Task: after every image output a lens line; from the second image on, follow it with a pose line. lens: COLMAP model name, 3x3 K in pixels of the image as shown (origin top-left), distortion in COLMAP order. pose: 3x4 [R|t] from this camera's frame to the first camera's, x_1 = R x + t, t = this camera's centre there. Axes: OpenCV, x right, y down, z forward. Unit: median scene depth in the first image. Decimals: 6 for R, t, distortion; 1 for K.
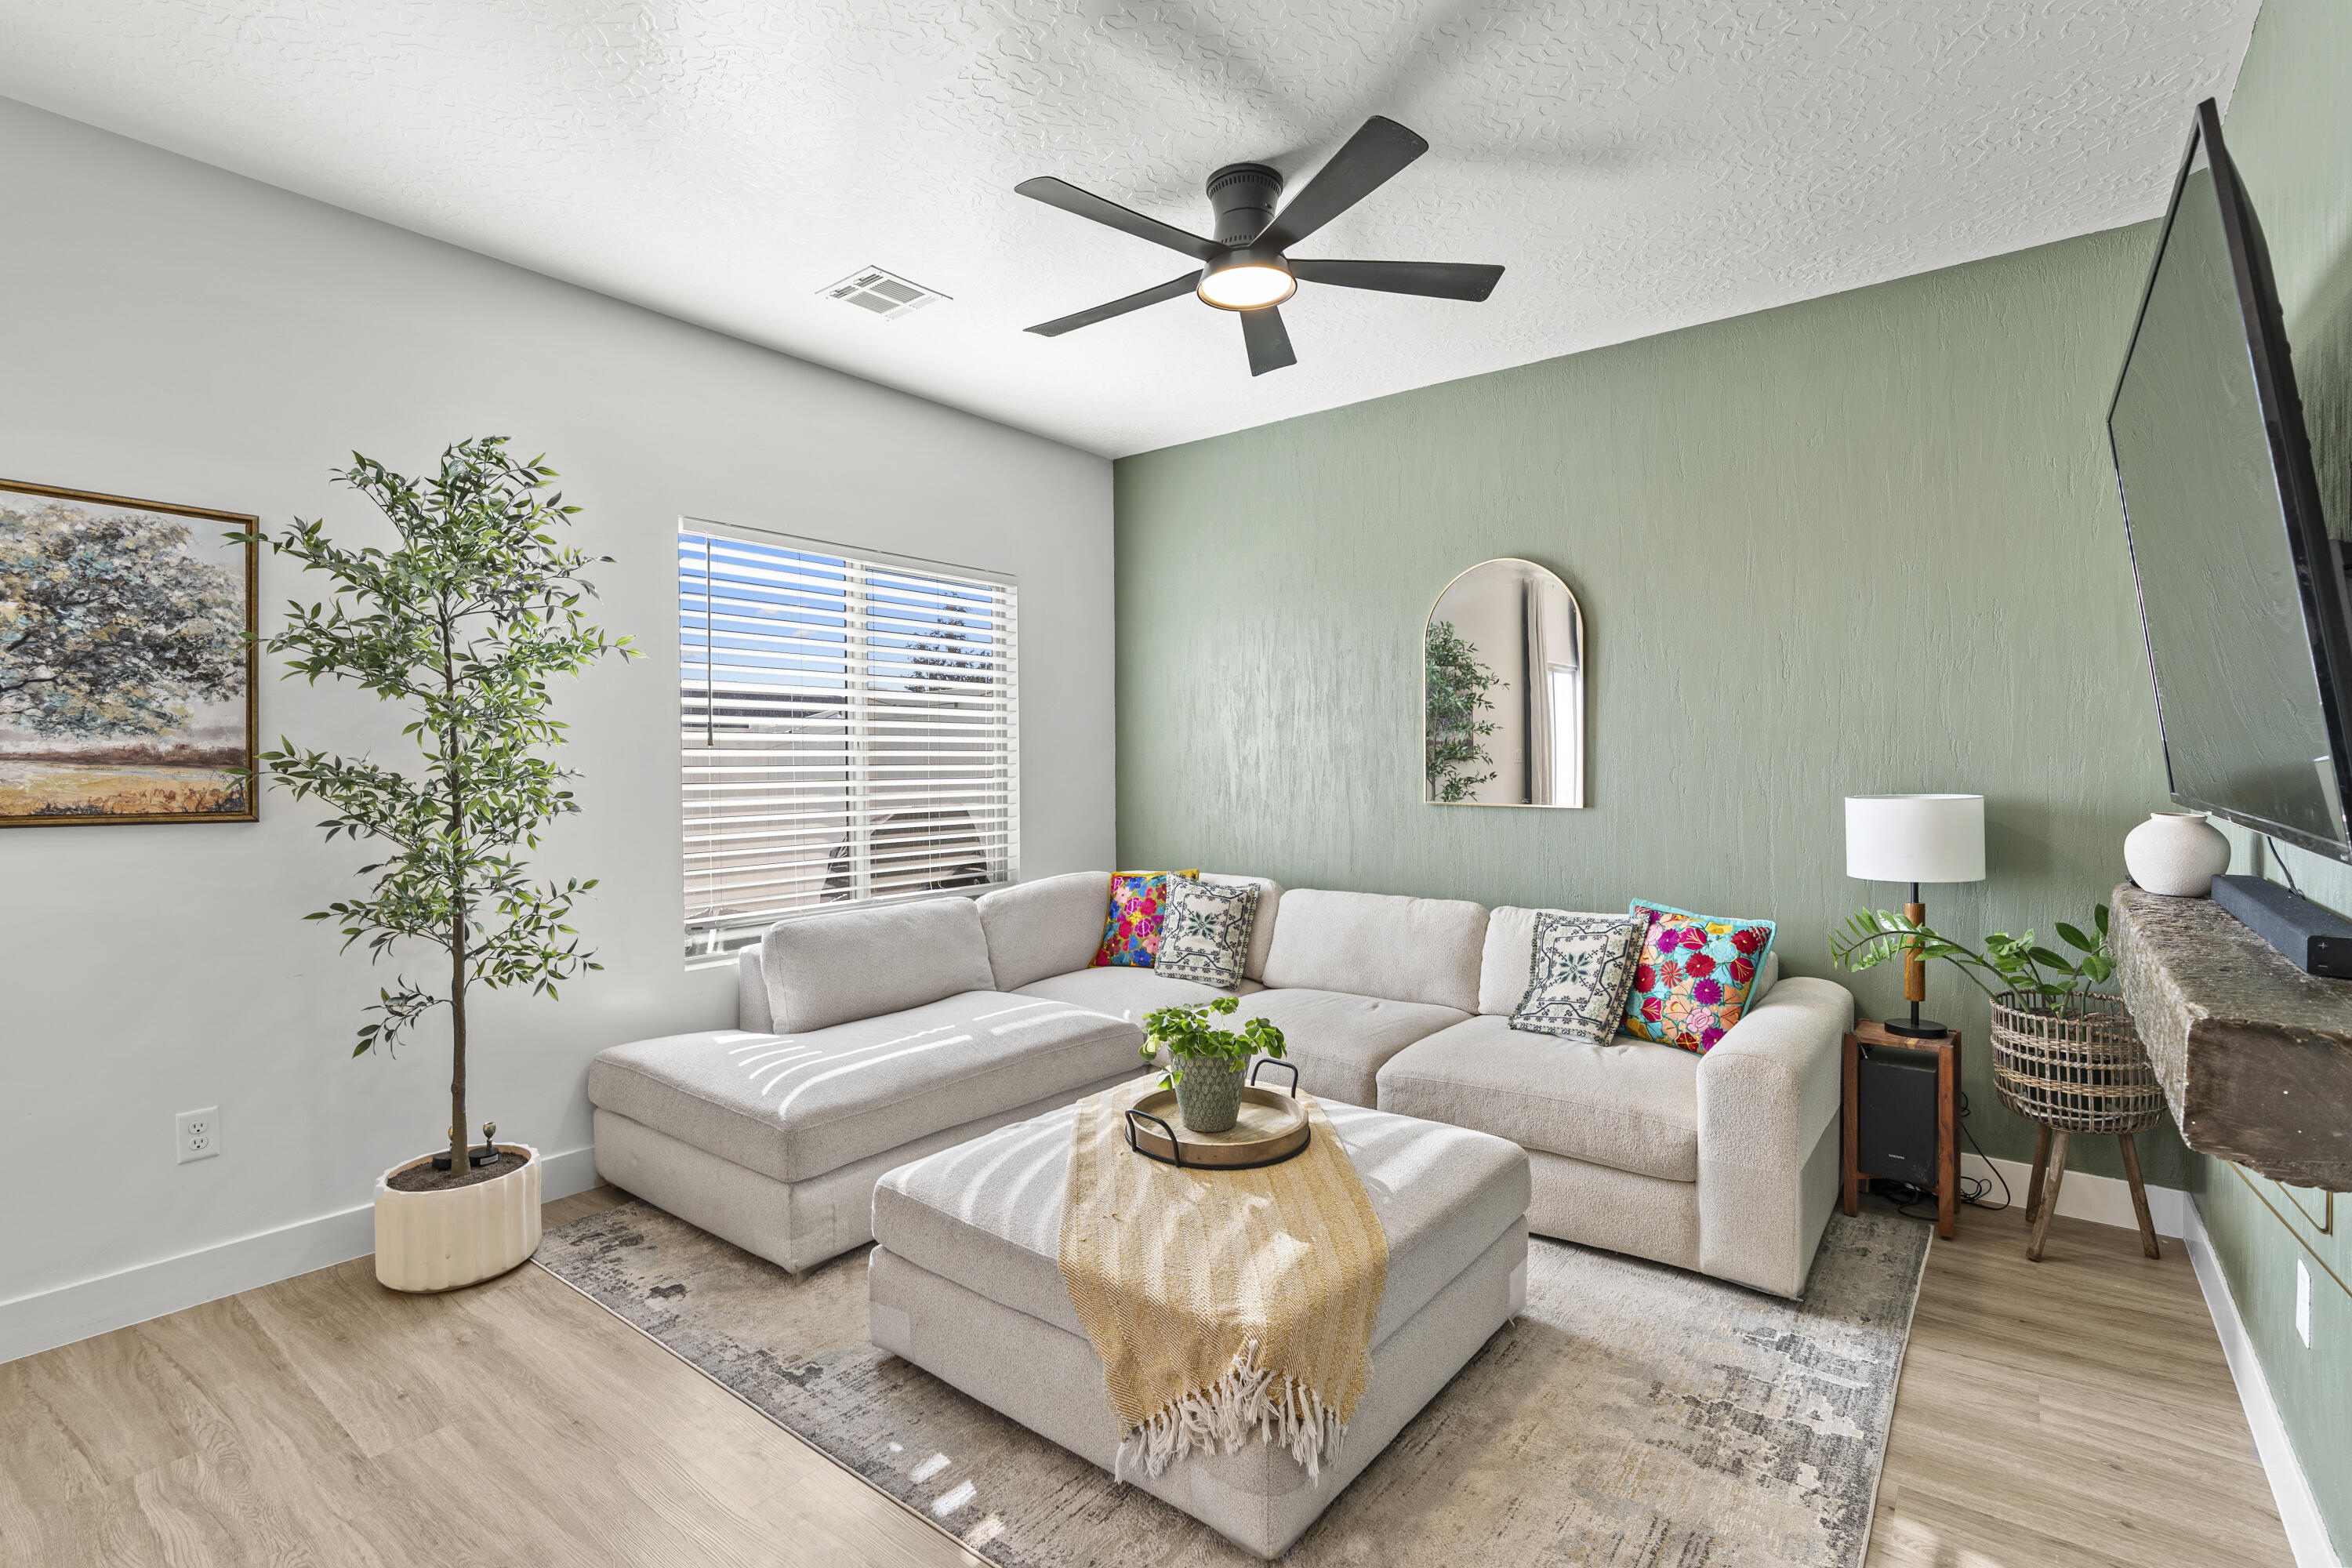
lens RADIAL K [[1072.7, 0, 1183.6], [0, 1072.7, 773.4], [0, 0, 1]] dist [-0.008017, 0.001952]
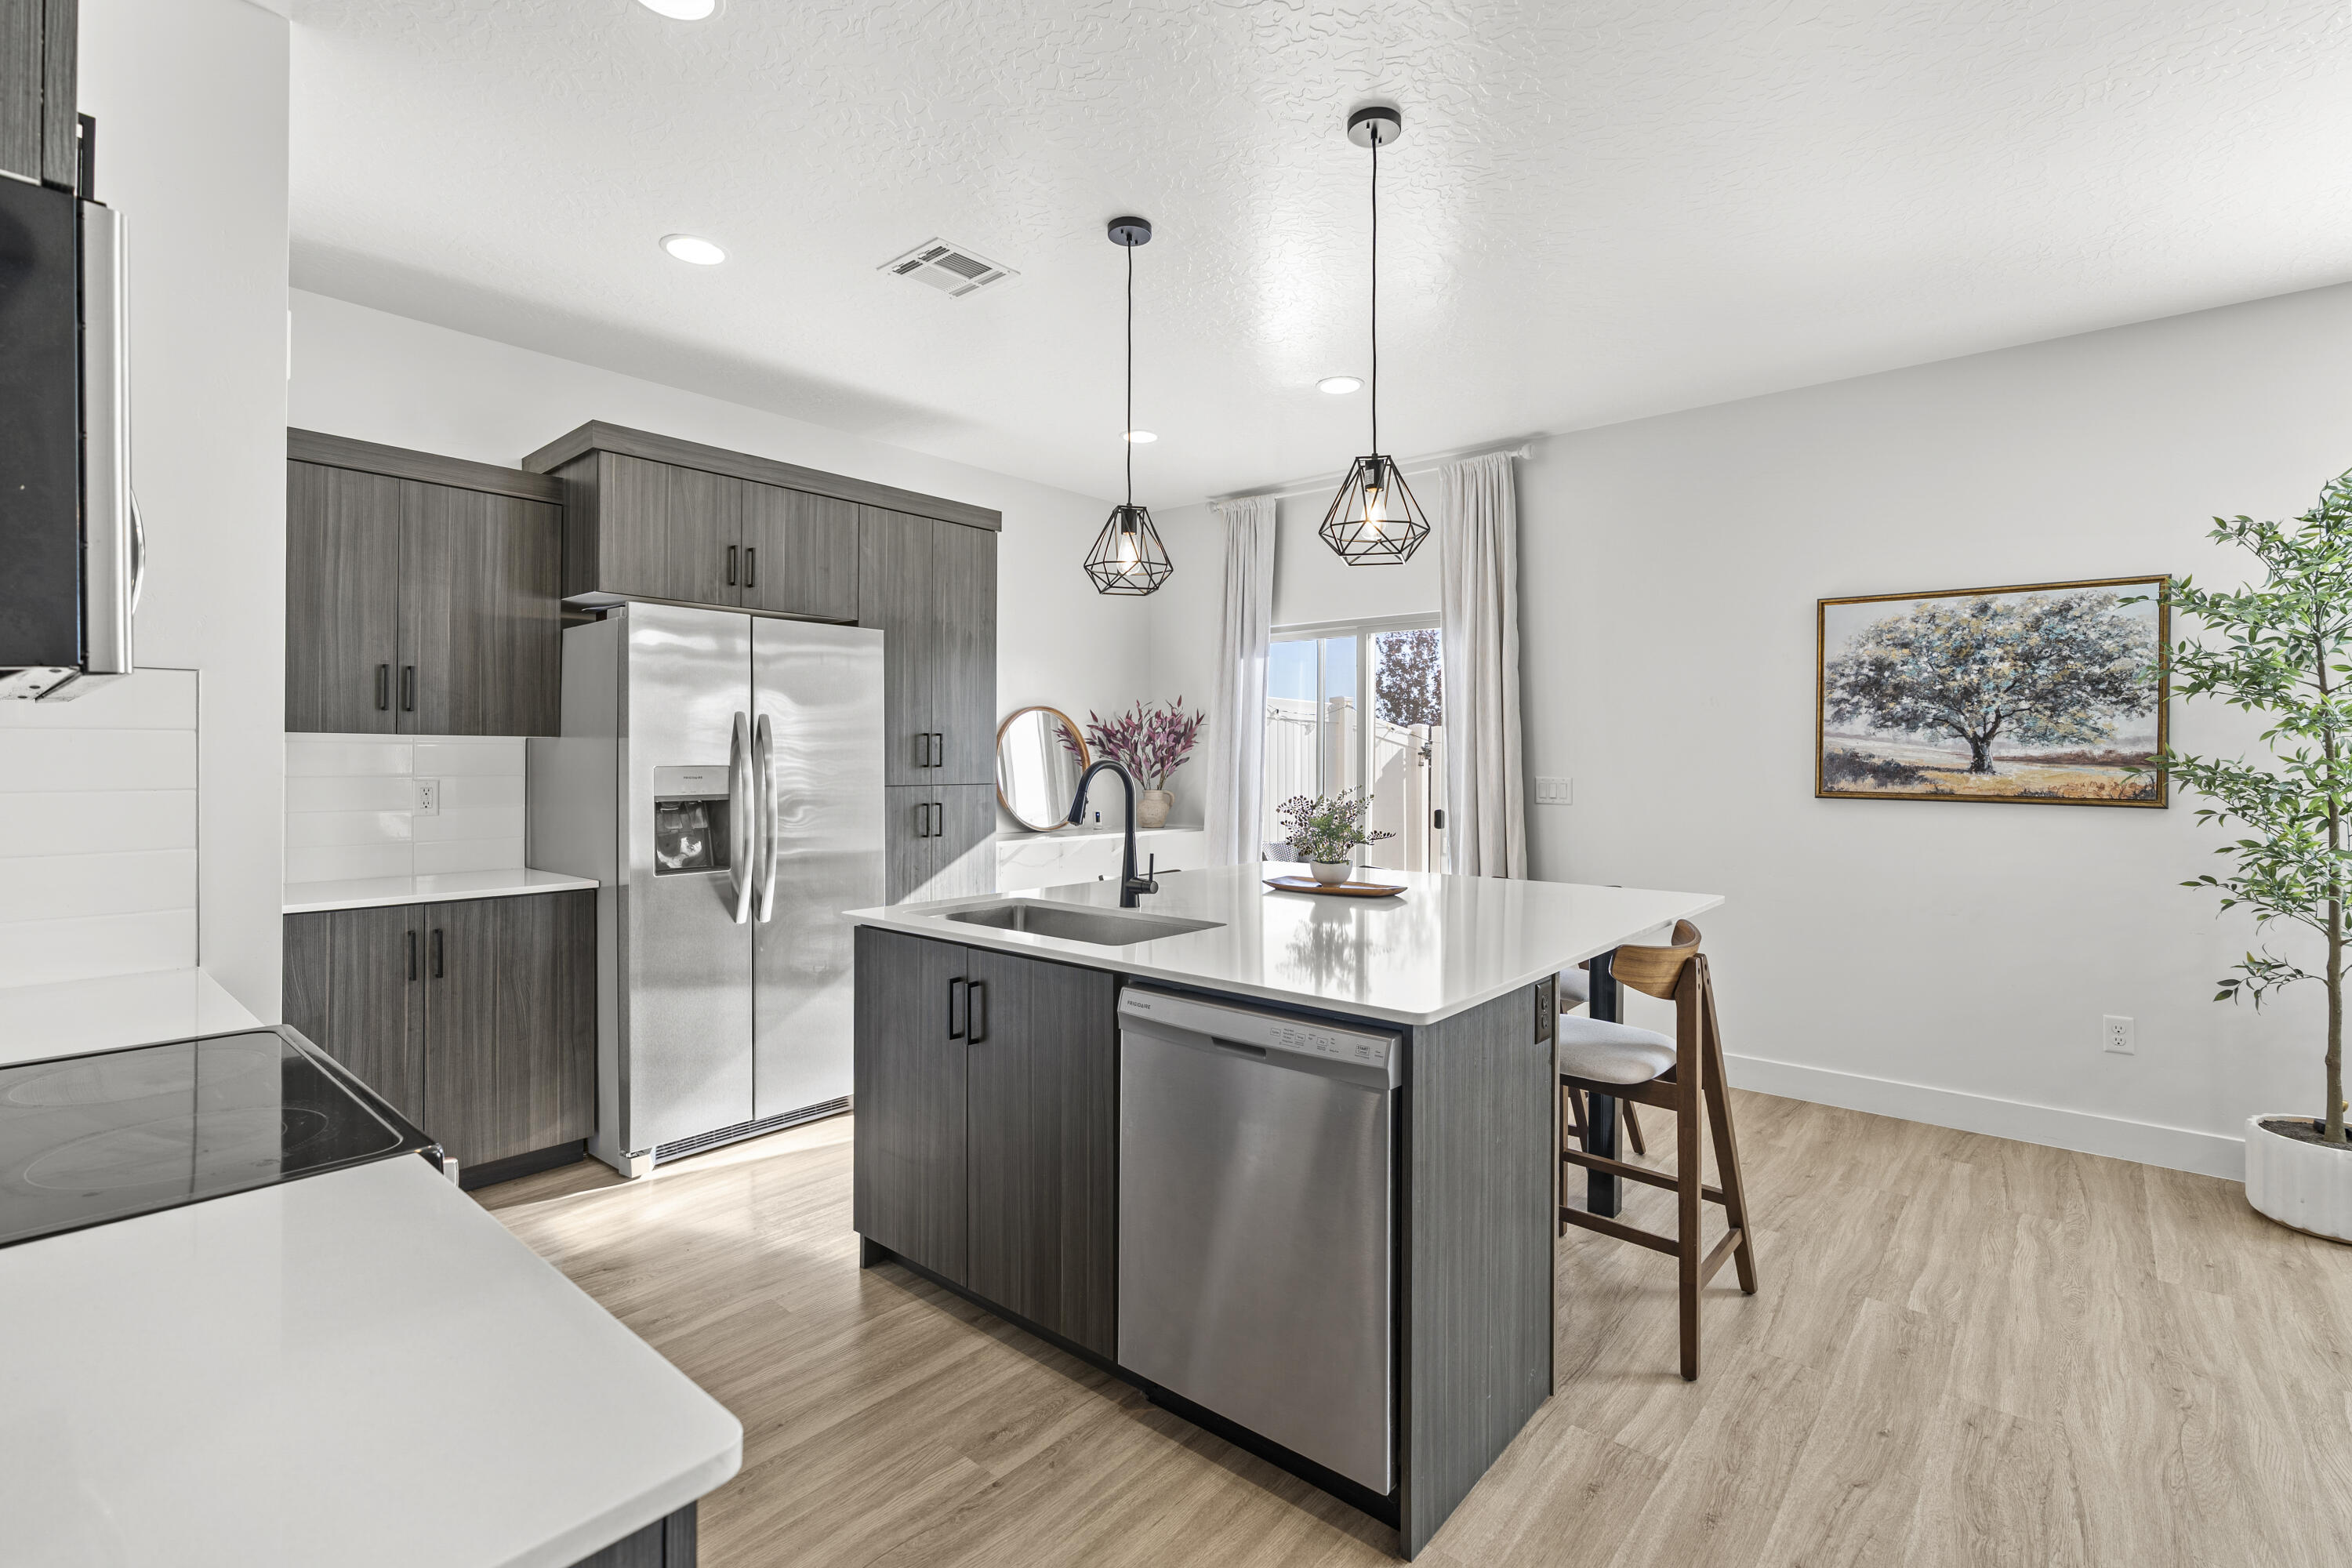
lens RADIAL K [[1072.7, 0, 1183.6], [0, 1072.7, 768.1], [0, 0, 1]] dist [-0.008017, 0.001952]
pose [[-0.046862, 0.012999, -0.998817, 0.509294], [-0.012000, 0.999836, 0.013575, -0.007958], [0.998829, 0.012622, -0.046698, -0.143383]]
